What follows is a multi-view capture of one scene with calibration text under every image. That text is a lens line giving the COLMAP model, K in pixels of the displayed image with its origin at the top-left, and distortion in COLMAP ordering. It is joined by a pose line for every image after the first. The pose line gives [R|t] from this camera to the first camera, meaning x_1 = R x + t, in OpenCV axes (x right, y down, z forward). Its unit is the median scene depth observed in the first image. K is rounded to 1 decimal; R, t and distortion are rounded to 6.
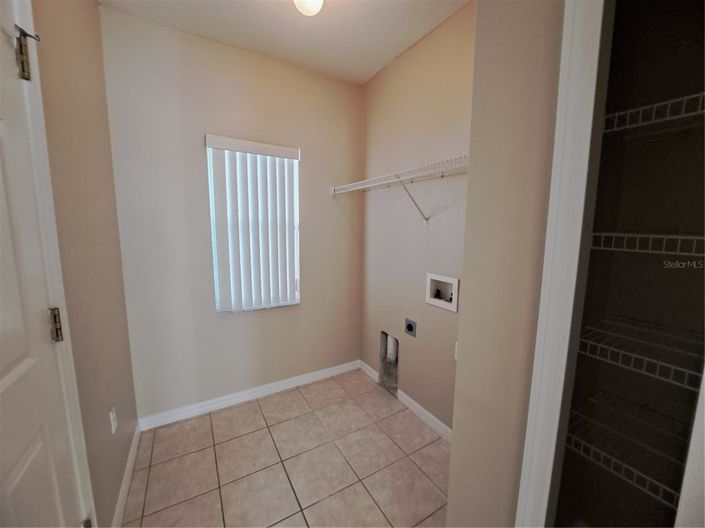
lens RADIAL K [[282.4, 0, 353.3], [0, 282.4, 262.3], [0, 0, 1]] dist [-0.028605, 0.004363]
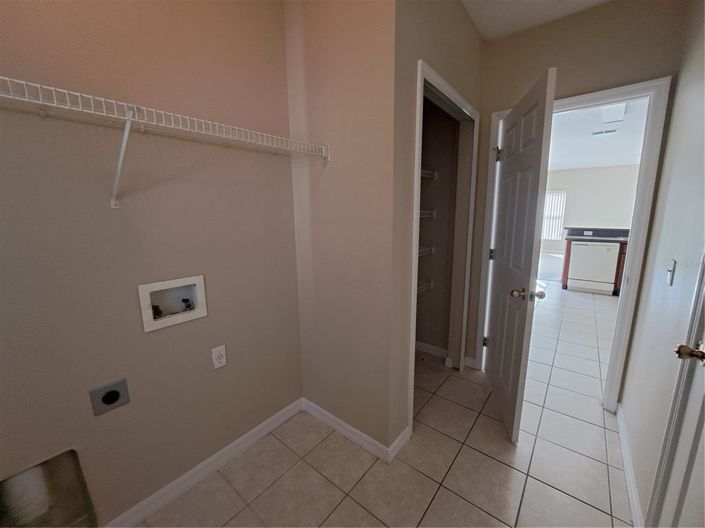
lens RADIAL K [[282.4, 0, 352.7], [0, 282.4, 263.8], [0, 0, 1]] dist [-0.028605, 0.004363]
pose [[-0.347153, -0.172673, 0.921775, -0.415234], [0.122746, 0.966081, 0.227201, -0.082695], [-0.929741, 0.192018, -0.314183, 0.697728]]
